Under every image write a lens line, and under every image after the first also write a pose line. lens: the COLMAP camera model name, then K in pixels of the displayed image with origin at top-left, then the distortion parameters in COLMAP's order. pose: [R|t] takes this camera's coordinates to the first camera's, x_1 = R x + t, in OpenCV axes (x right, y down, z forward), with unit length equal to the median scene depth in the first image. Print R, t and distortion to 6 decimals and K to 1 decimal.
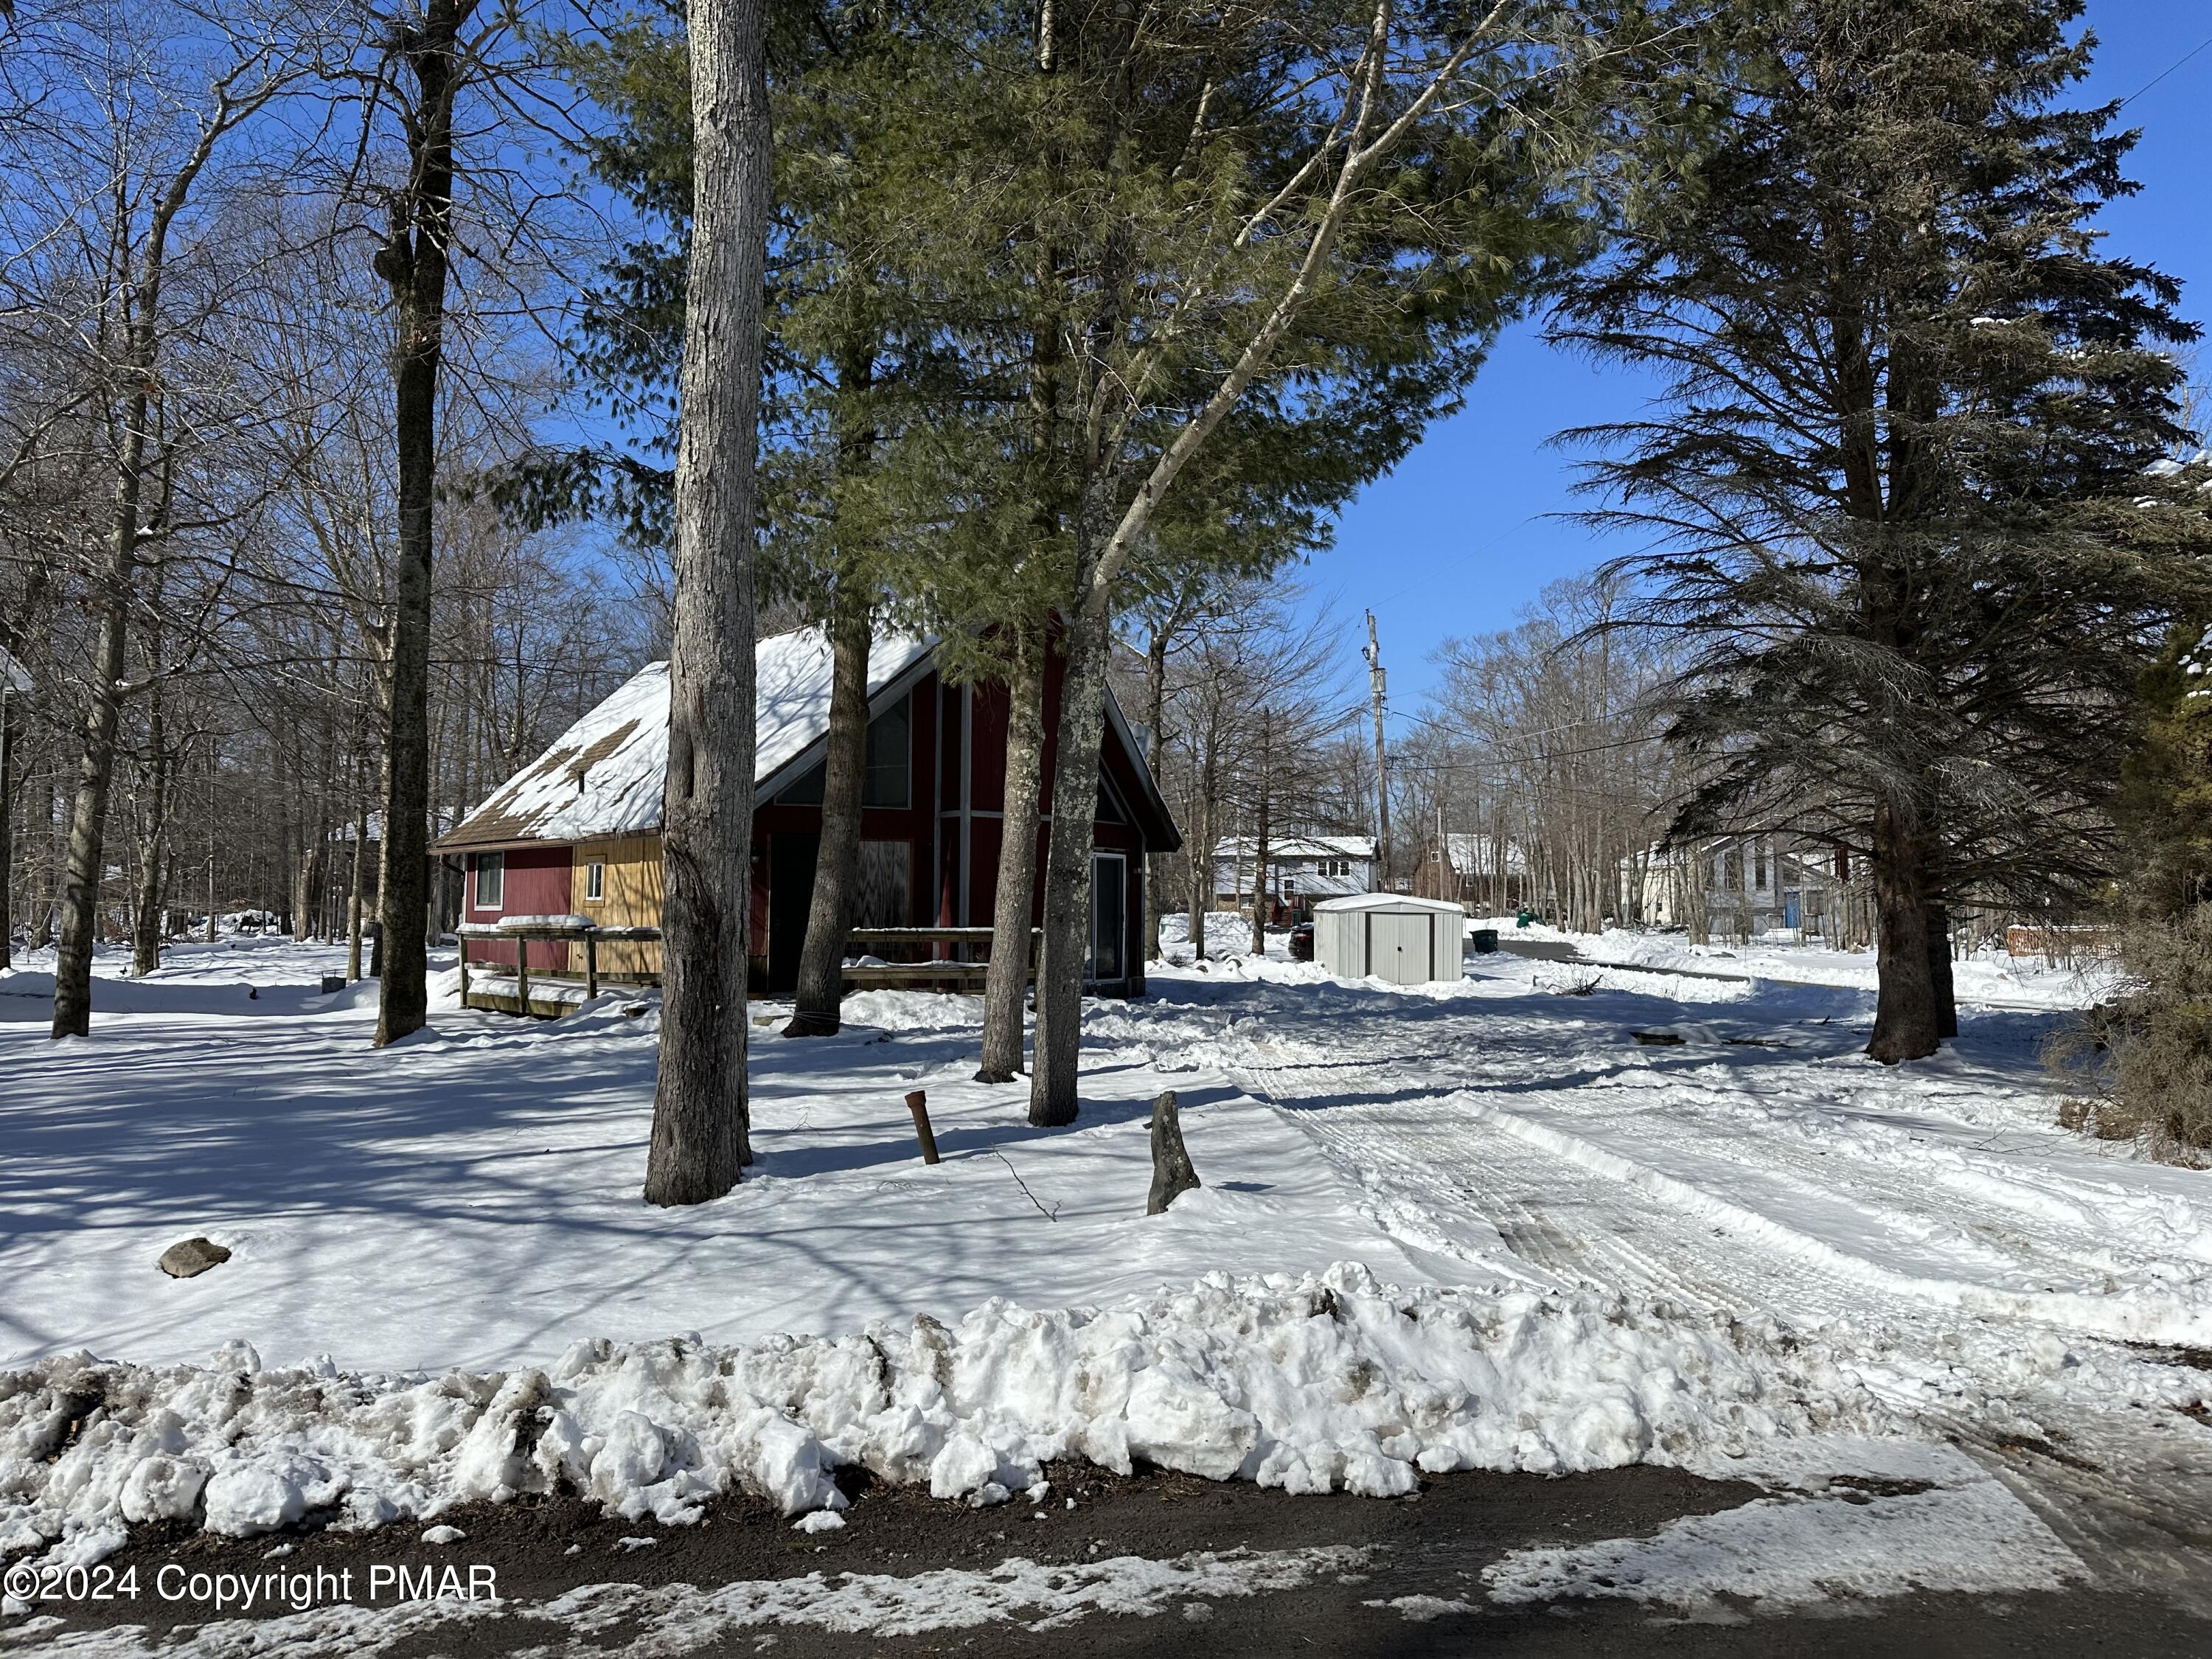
lens RADIAL K [[1524.2, 0, 1108.4], [0, 1524.2, 828.1], [0, 0, 1]] dist [0.078081, -0.090514]
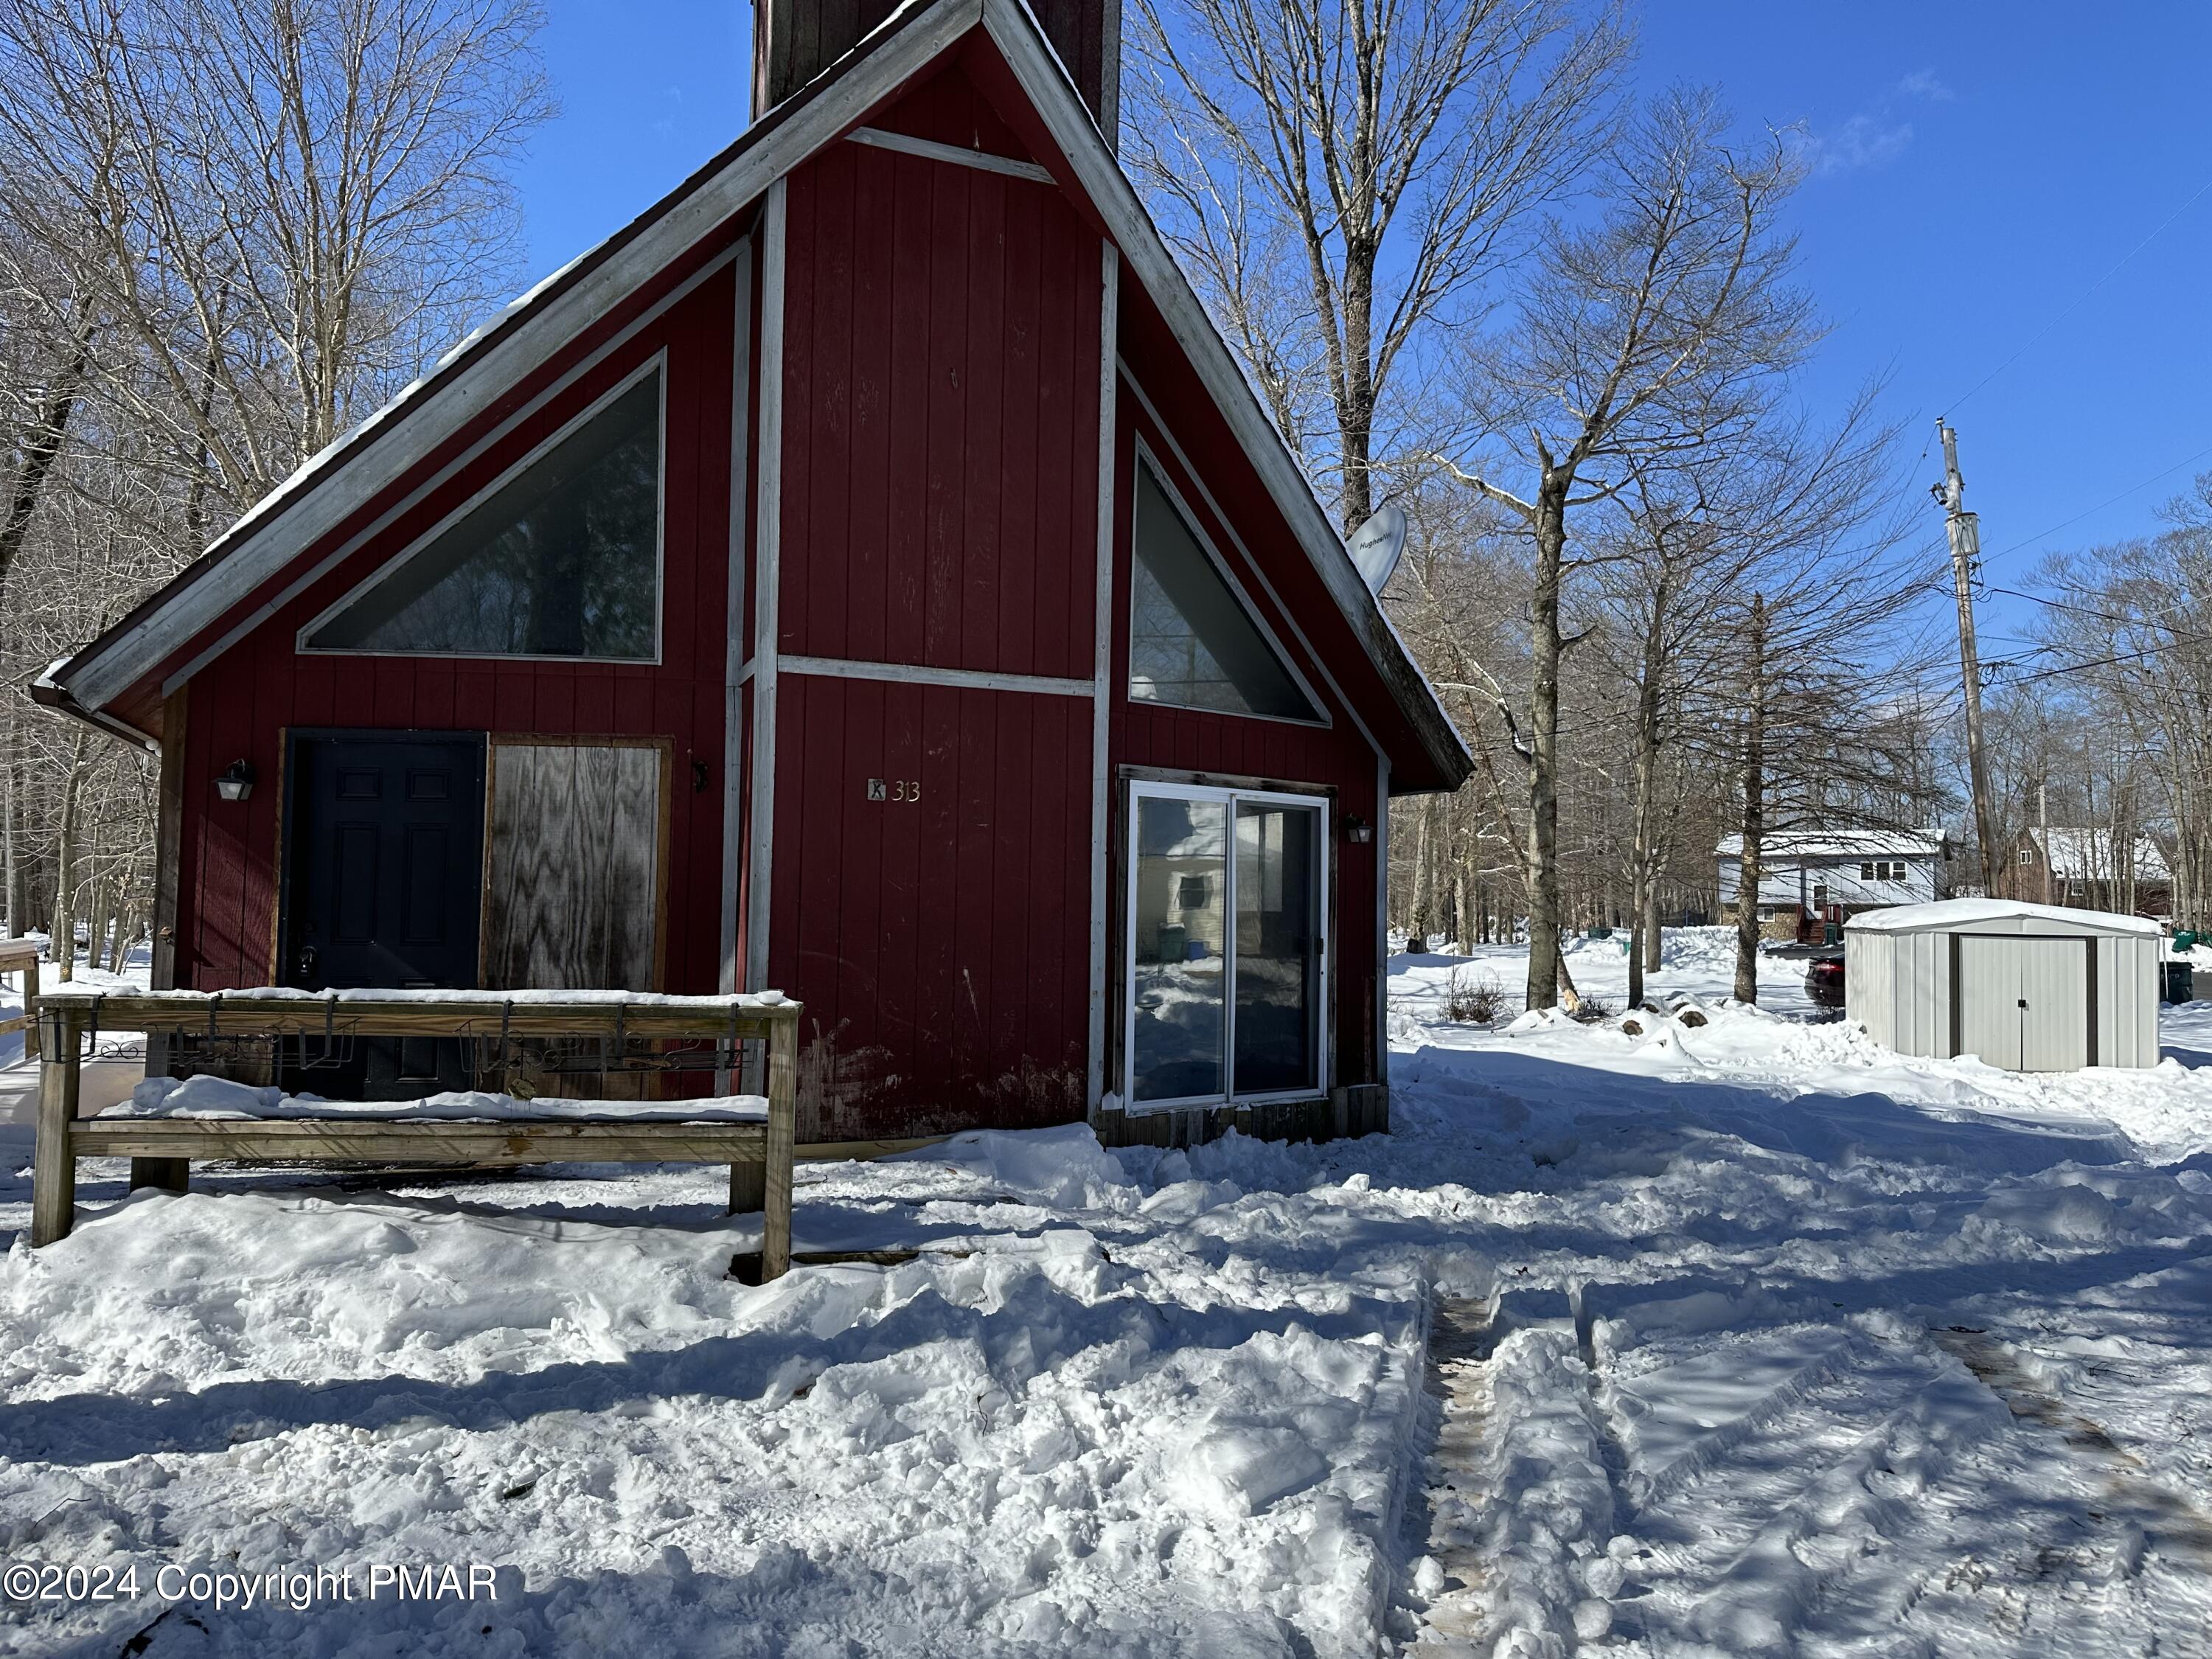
lens RADIAL K [[1524.2, 0, 1108.4], [0, 1524.2, 828.1], [0, 0, 1]] dist [0.078081, -0.090514]
pose [[0.949786, -0.008273, -0.312790, 0.028867], [0.007001, 0.999962, -0.005188, 0.009318], [0.312821, 0.002738, 0.949808, 0.194044]]
